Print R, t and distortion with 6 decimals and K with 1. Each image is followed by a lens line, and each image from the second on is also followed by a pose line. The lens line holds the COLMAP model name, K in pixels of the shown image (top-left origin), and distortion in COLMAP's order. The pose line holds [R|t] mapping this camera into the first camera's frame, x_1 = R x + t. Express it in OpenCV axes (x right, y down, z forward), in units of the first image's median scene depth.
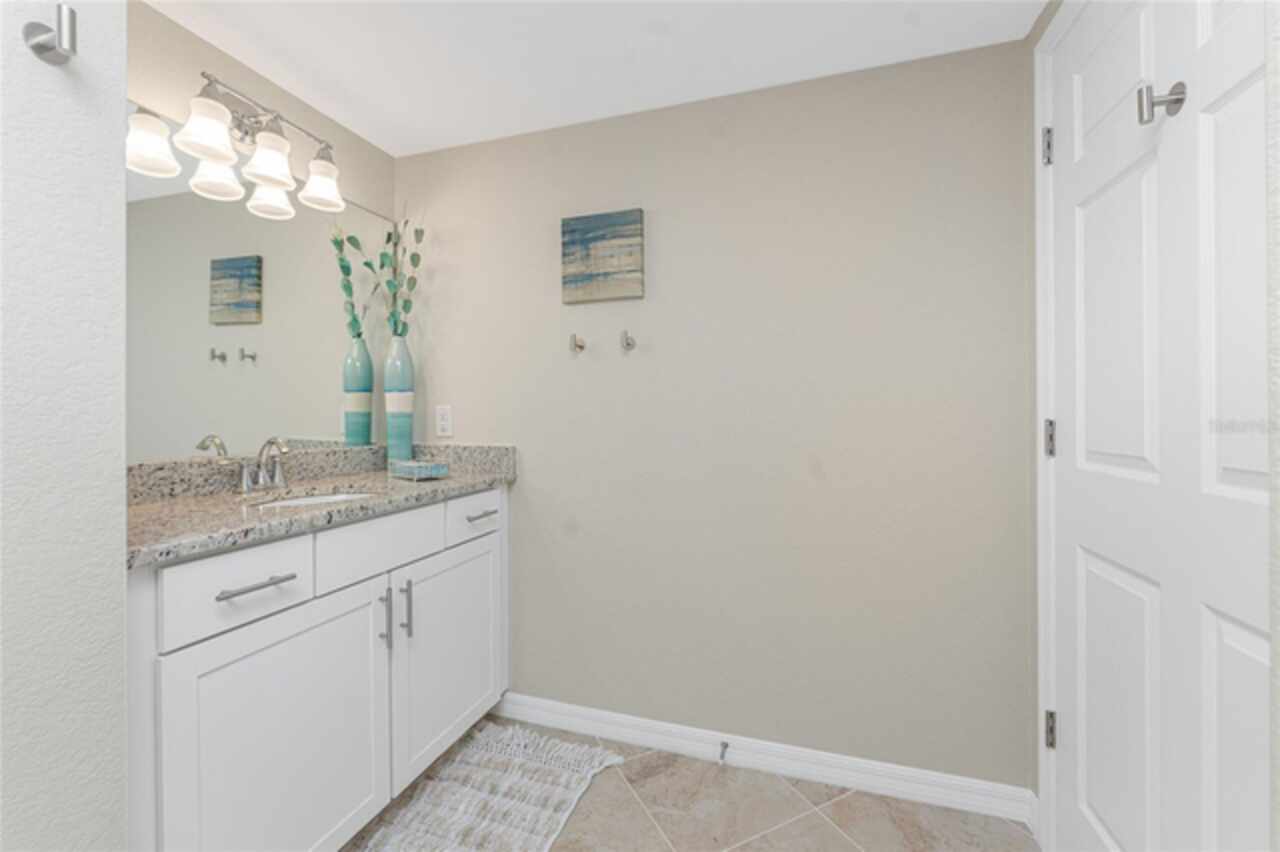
lens RADIAL K [[518.9, 0, 641.4], [0, 518.9, 415.6], [0, 0, 1]] dist [-0.009302, 0.000545]
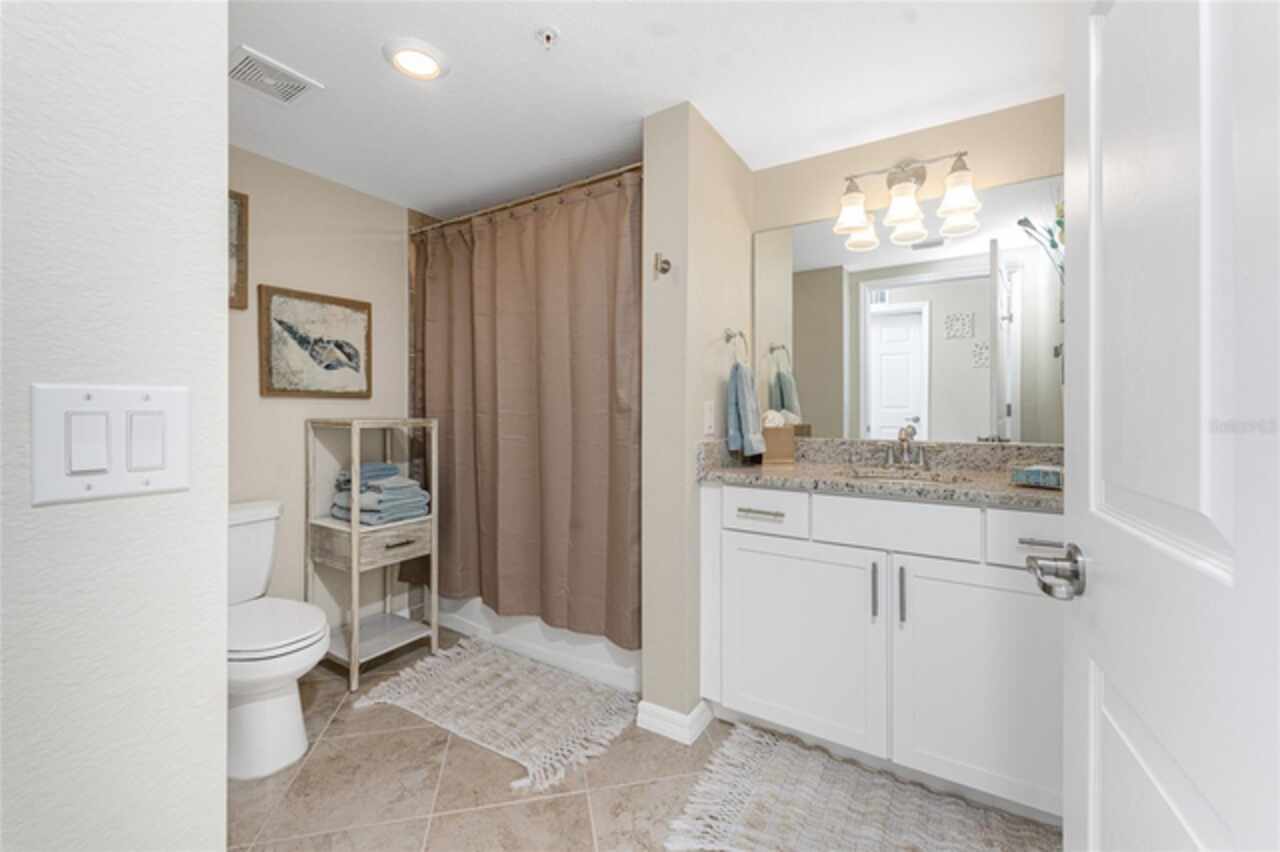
lens RADIAL K [[518.9, 0, 643.8], [0, 518.9, 414.1], [0, 0, 1]] dist [-0.009302, 0.000545]
pose [[-0.268894, 0.006469, -0.963148, 0.603035], [-0.001560, 0.999973, 0.007152, 0.002102], [0.963168, 0.003426, -0.268877, 0.675877]]
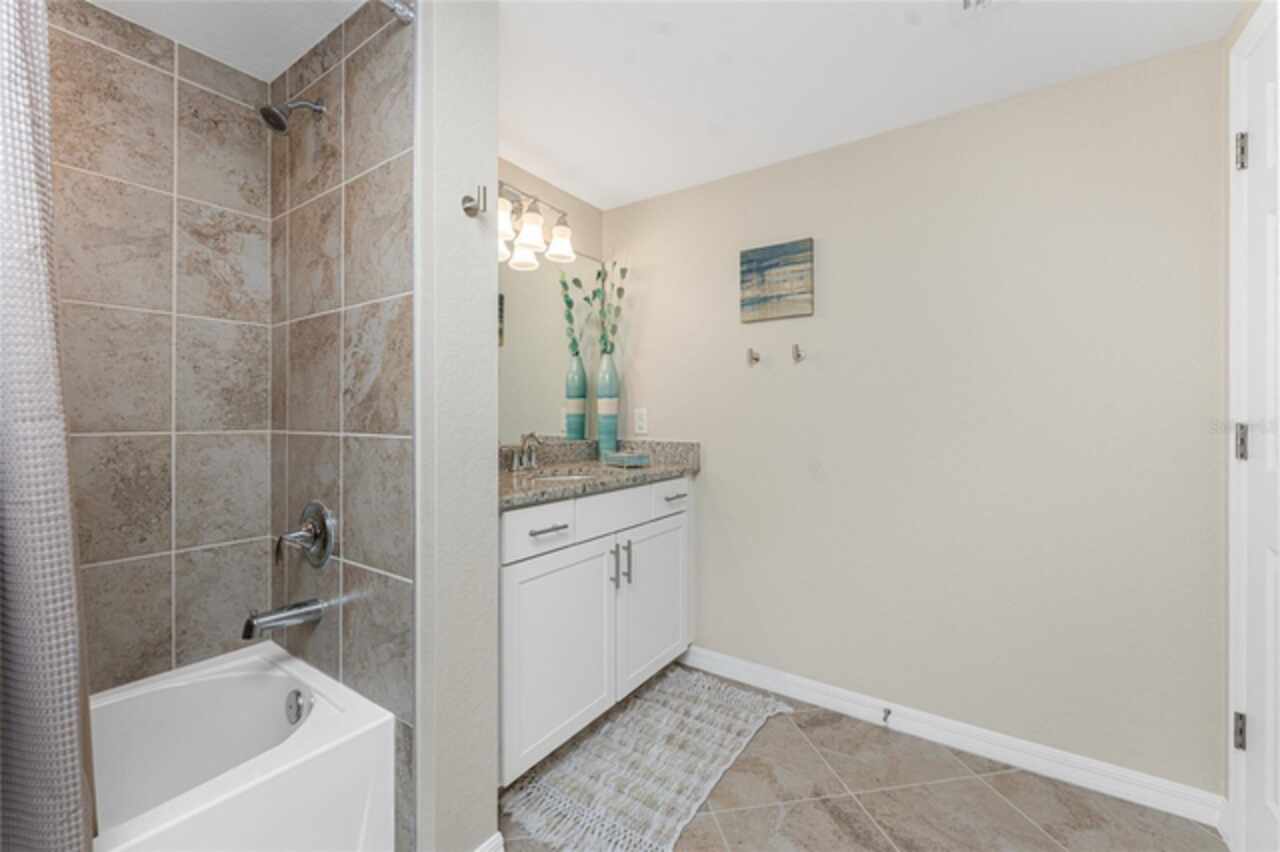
lens RADIAL K [[518.9, 0, 638.0], [0, 518.9, 418.6], [0, 0, 1]] dist [-0.009302, 0.000545]
pose [[0.956880, 0.004988, -0.290441, -0.035156], [-0.004055, 0.999985, 0.003812, -0.000359], [0.290456, -0.002470, 0.956885, -0.232056]]
